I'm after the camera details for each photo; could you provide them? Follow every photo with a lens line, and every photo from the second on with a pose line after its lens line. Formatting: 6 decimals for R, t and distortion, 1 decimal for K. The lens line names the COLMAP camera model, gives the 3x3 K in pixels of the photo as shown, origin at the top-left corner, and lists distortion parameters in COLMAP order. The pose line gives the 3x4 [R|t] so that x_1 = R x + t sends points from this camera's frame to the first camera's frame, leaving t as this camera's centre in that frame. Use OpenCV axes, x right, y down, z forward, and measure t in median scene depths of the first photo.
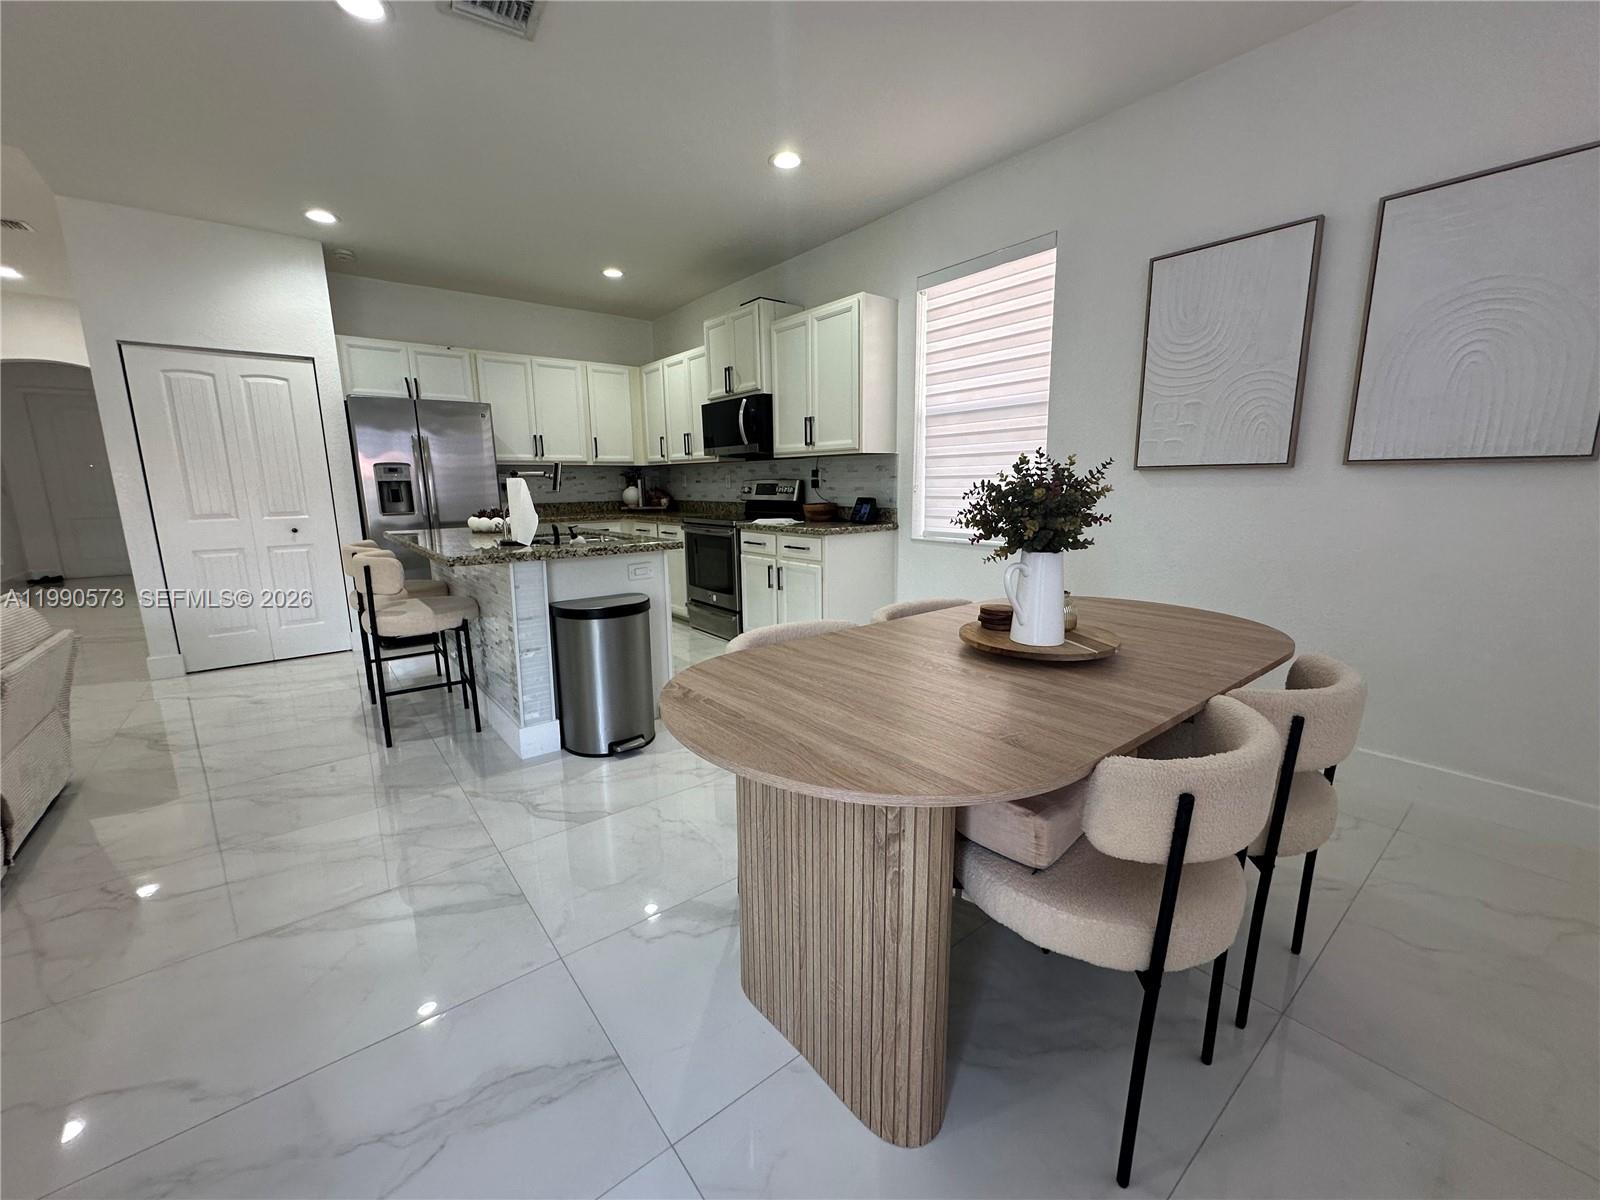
lens RADIAL K [[639.5, 0, 800.1], [0, 639.5, 599.4], [0, 0, 1]] dist [-0.005914, 0.000995]
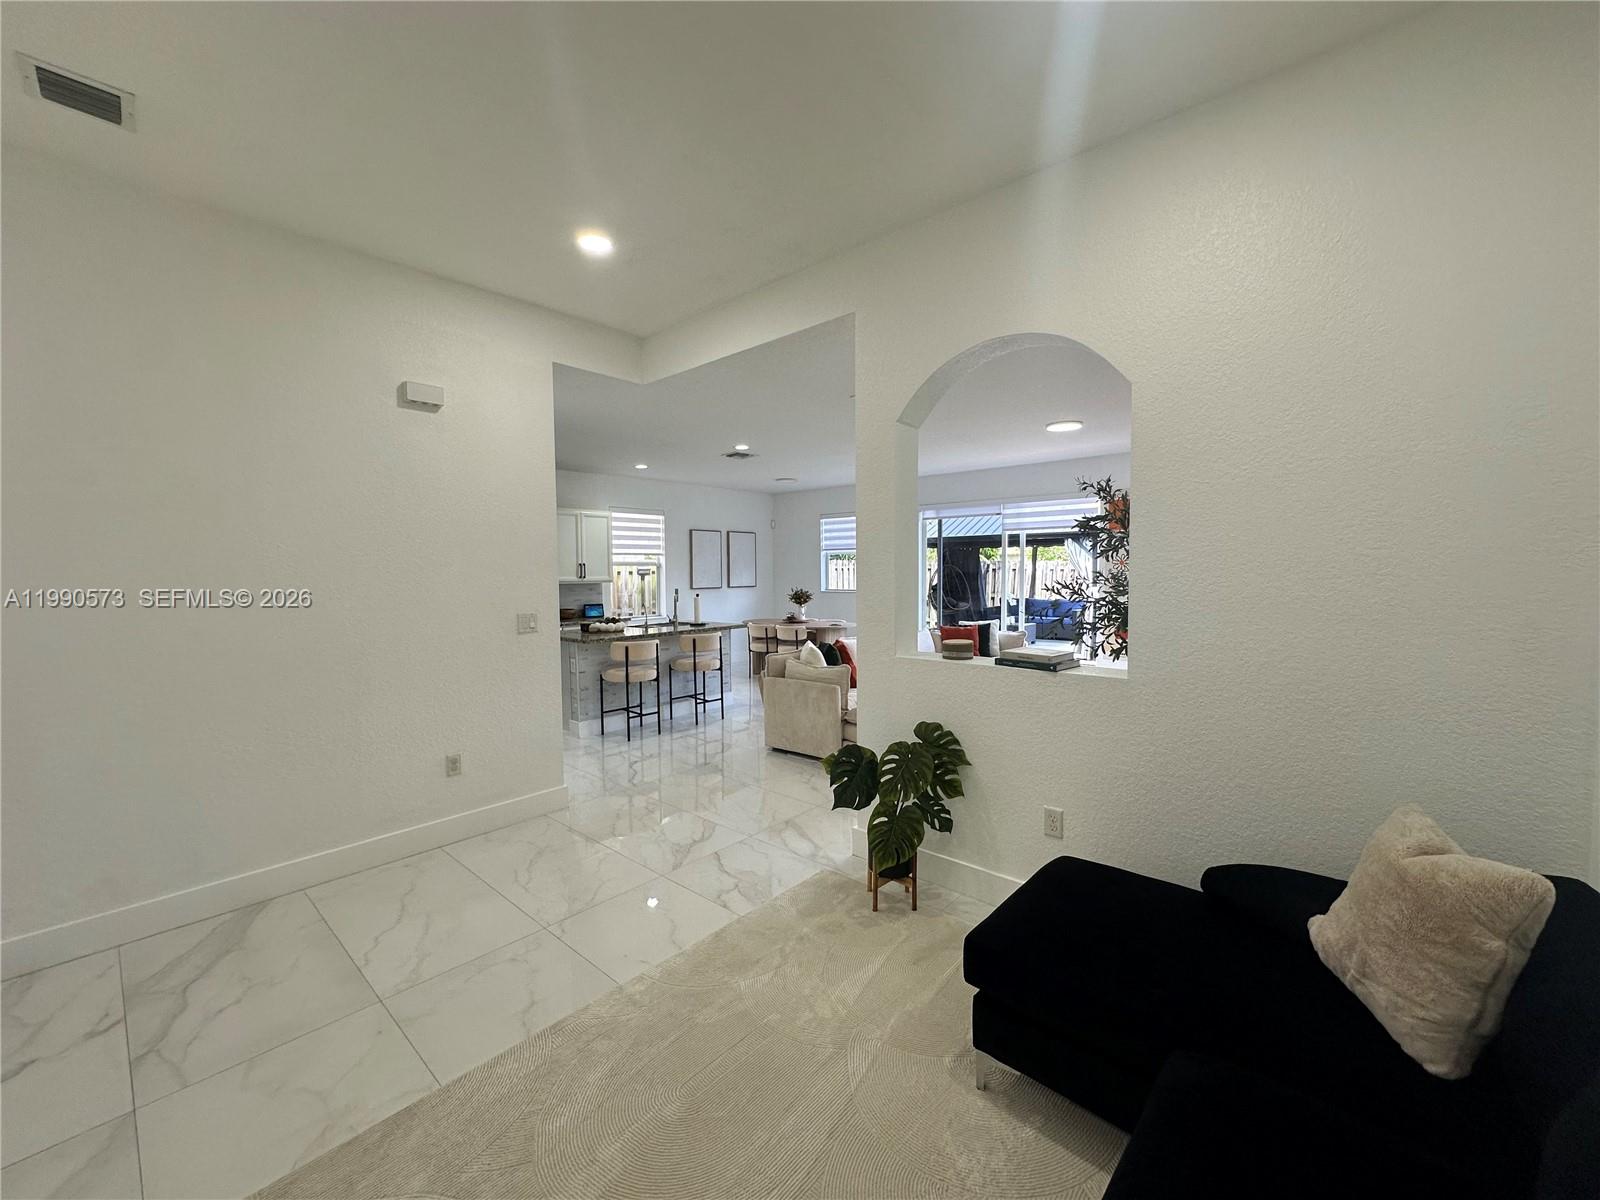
lens RADIAL K [[639.5, 0, 800.1], [0, 639.5, 594.7], [0, 0, 1]] dist [-0.005914, 0.000995]
pose [[-0.171151, -0.026130, 0.984898, -2.698330], [0.189622, 0.980086, 0.058954, -0.253136], [-0.966825, 0.196848, -0.162788, 0.963924]]
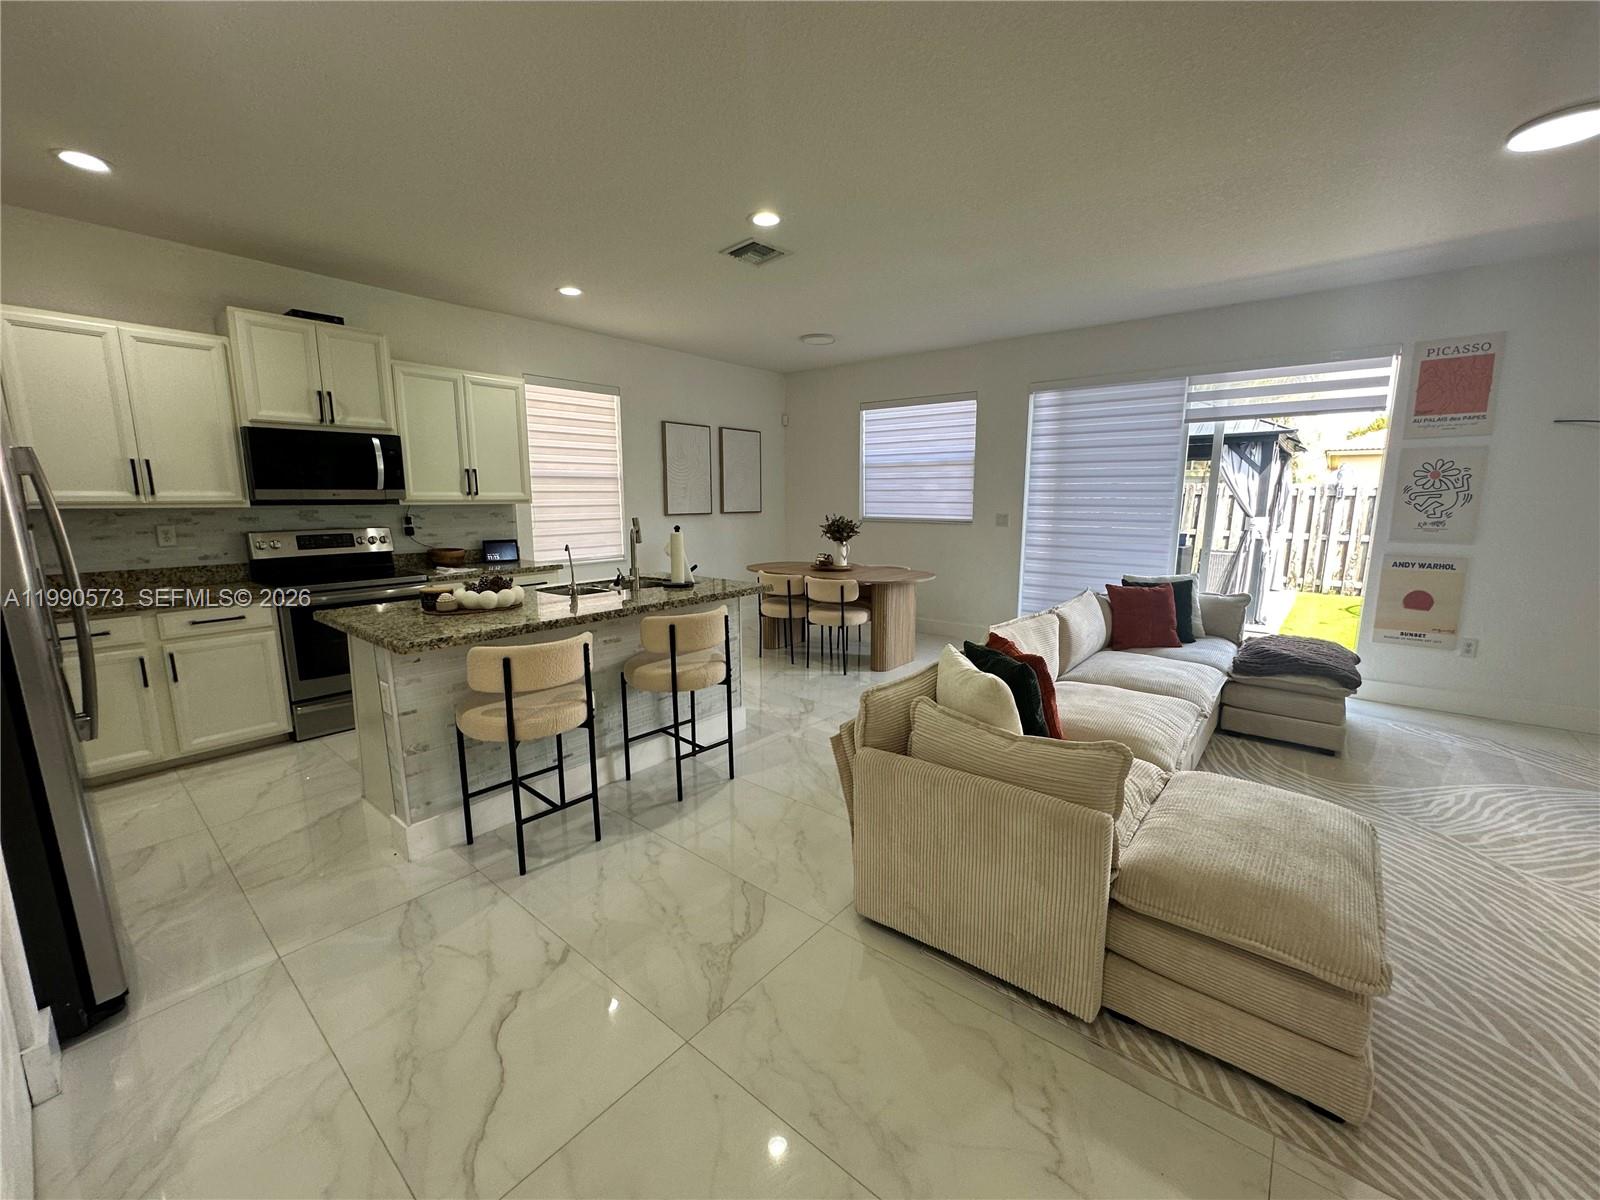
lens RADIAL K [[639.5, 0, 793.5], [0, 639.5, 595.9], [0, 0, 1]] dist [-0.005914, 0.000995]
pose [[-0.196536, -0.142006, 0.970159, -1.599468], [0.179959, 0.967424, 0.178062, -0.236776], [-0.963840, 0.209585, -0.164579, 0.959541]]
